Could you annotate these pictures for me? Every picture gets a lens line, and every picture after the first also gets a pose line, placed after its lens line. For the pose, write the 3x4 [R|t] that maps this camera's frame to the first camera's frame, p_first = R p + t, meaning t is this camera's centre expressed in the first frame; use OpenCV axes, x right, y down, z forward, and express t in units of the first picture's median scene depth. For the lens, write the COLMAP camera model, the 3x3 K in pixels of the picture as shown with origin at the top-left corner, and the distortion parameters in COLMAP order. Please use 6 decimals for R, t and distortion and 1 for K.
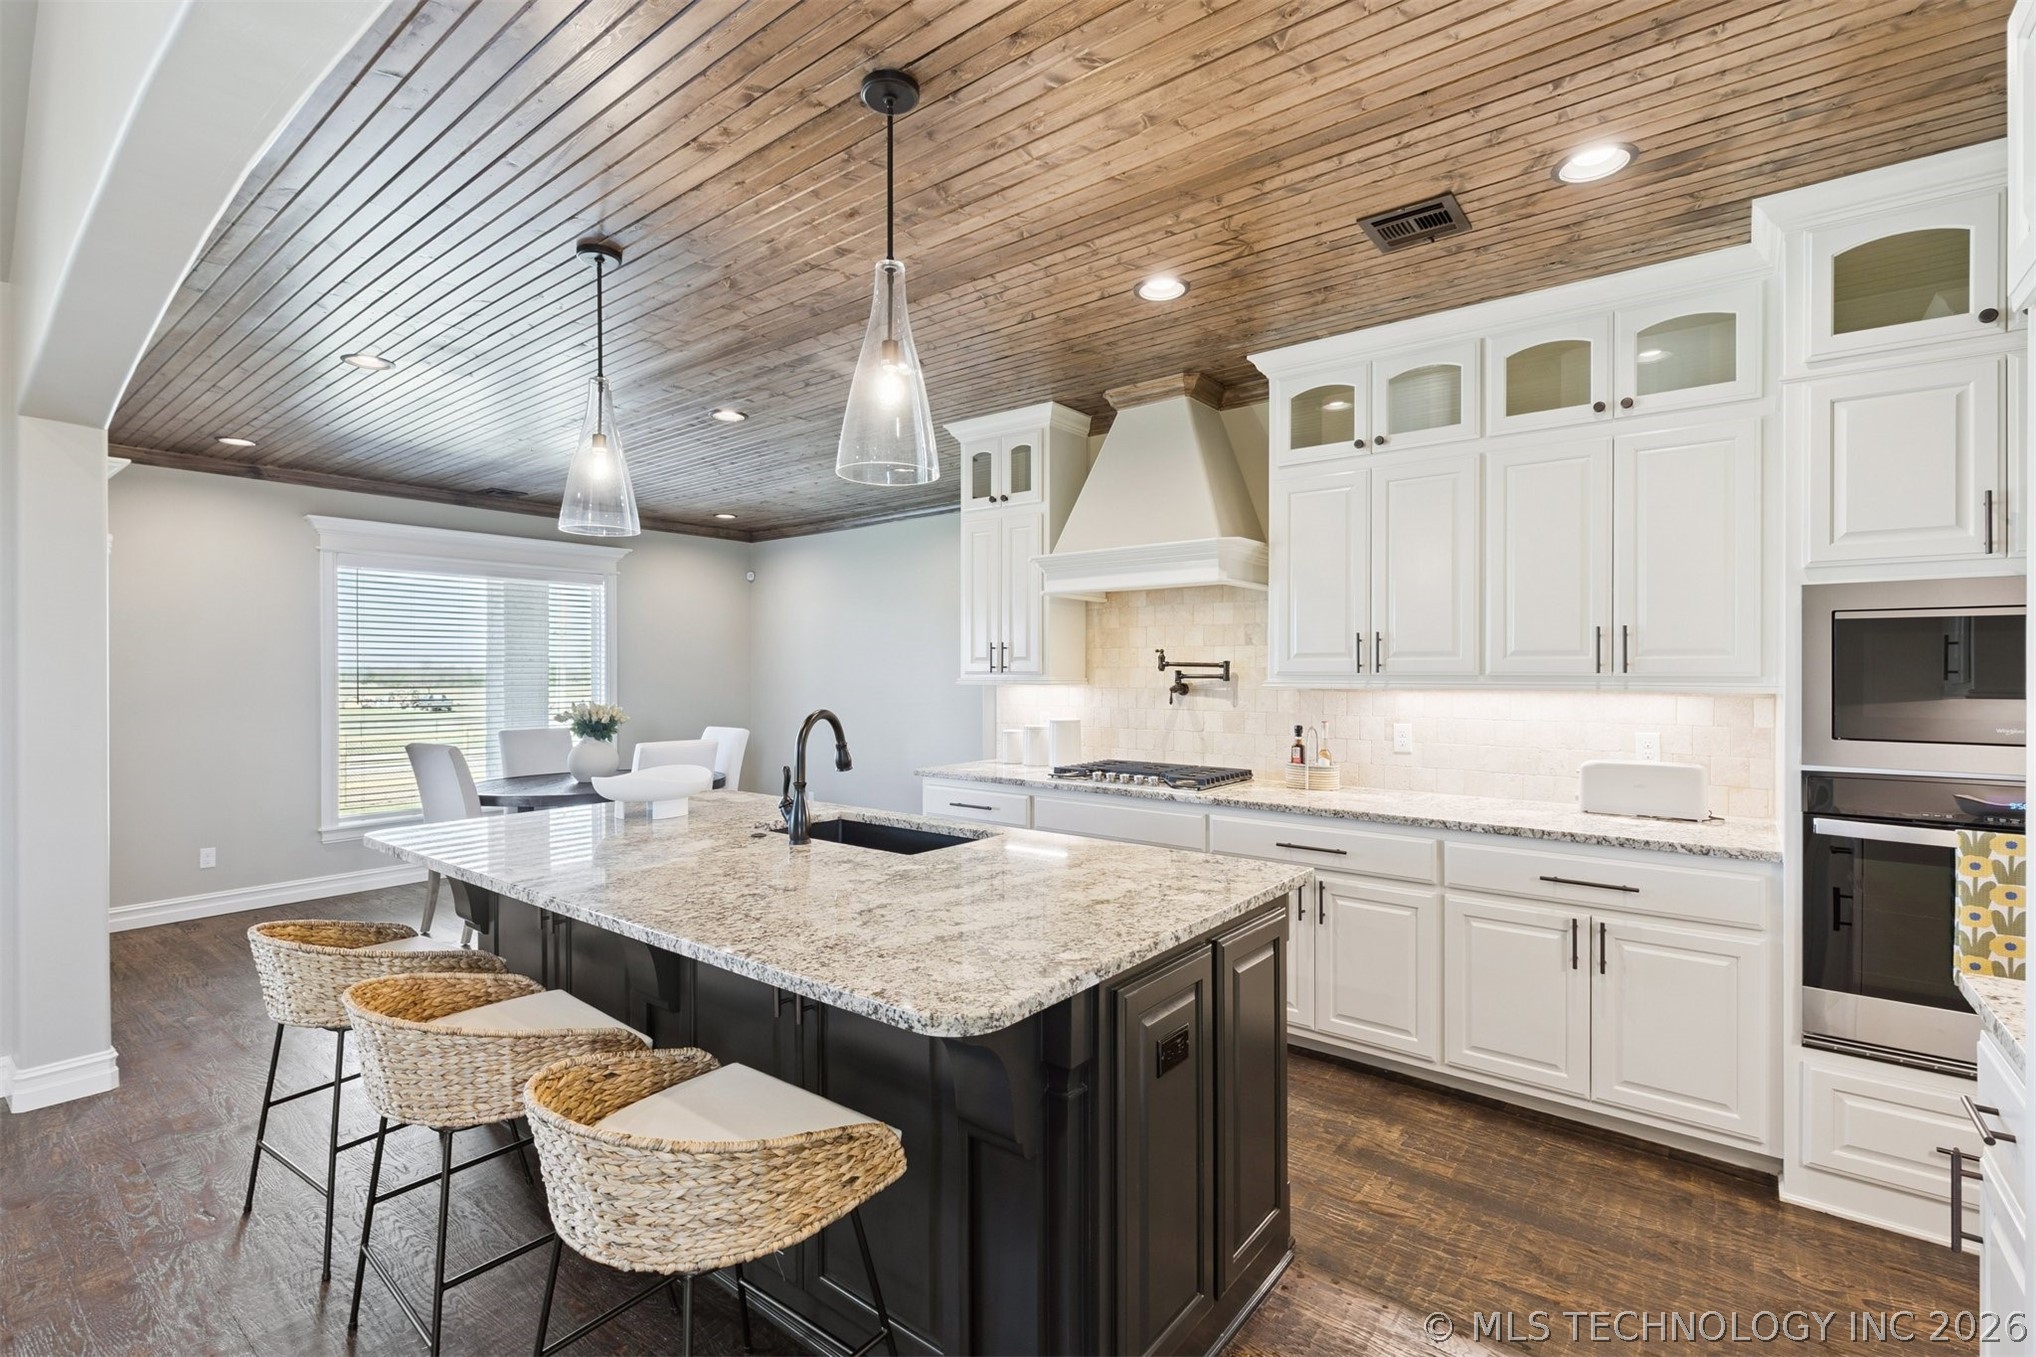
lens RADIAL K [[917.6, 0, 1015.5], [0, 917.6, 673.3], [0, 0, 1]] dist [0.004765, -0.002043]
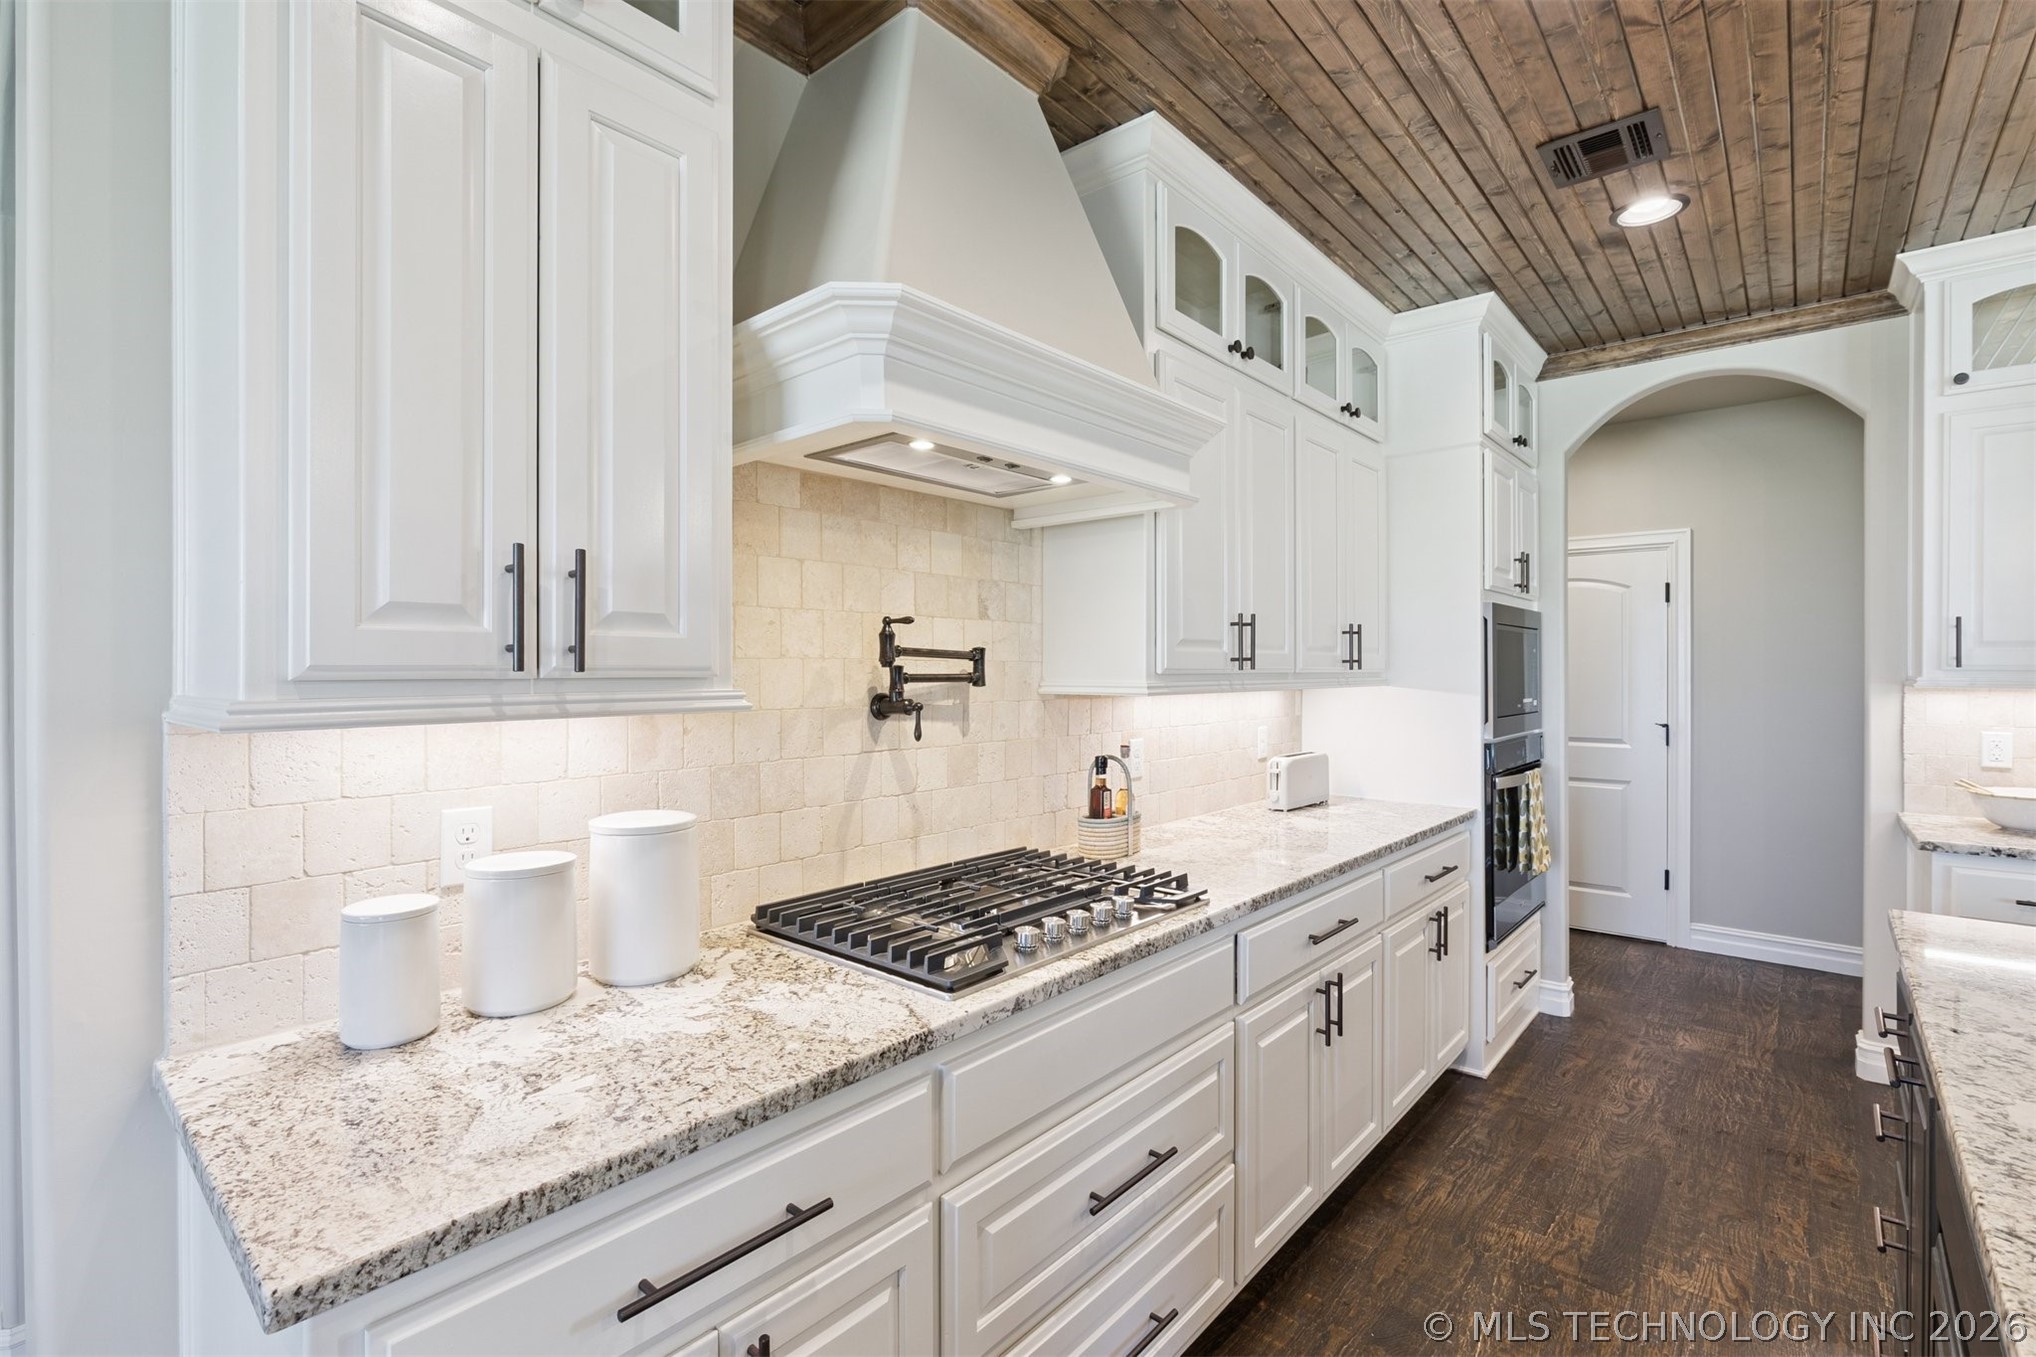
lens RADIAL K [[917.6, 0, 1021.5], [0, 917.6, 670.5], [0, 0, 1]] dist [0.004765, -0.002043]
pose [[0.041897, -0.002236, 0.999119, -0.308550], [0.002859, 0.999994, 0.002118, -0.001718], [-0.999118, 0.002768, 0.041903, 1.027566]]
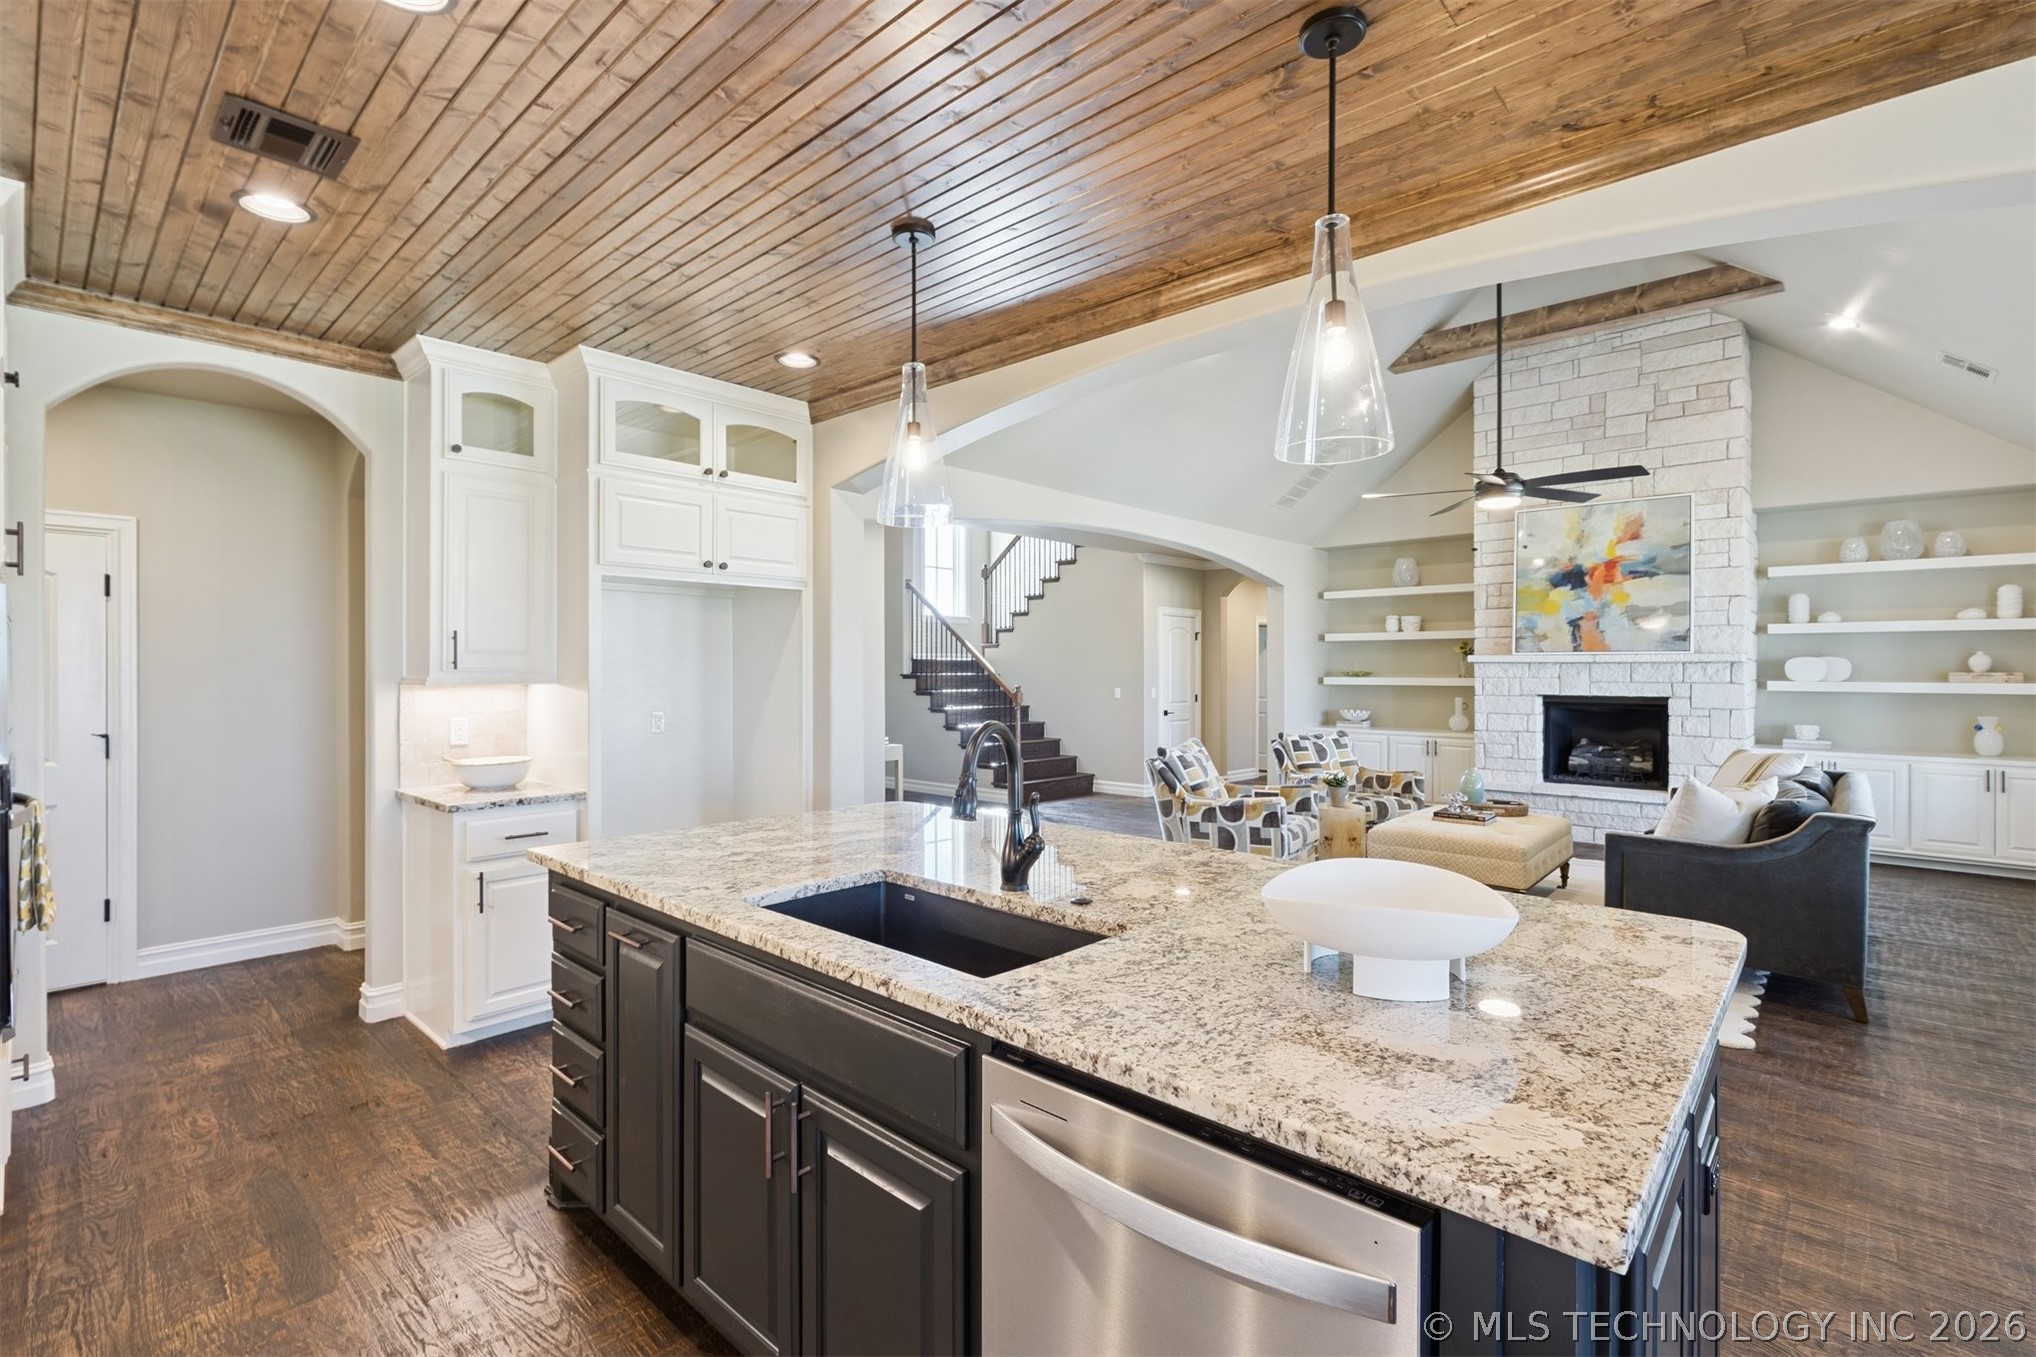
lens RADIAL K [[917.6, 0, 1016.2], [0, 917.6, 667.2], [0, 0, 1]] dist [0.004765, -0.002043]
pose [[-0.996785, 0.001769, 0.080103, -0.204135], [0.001787, 0.999998, 0.000157, -0.002324], [-0.080103, 0.000299, -0.996787, 1.213245]]
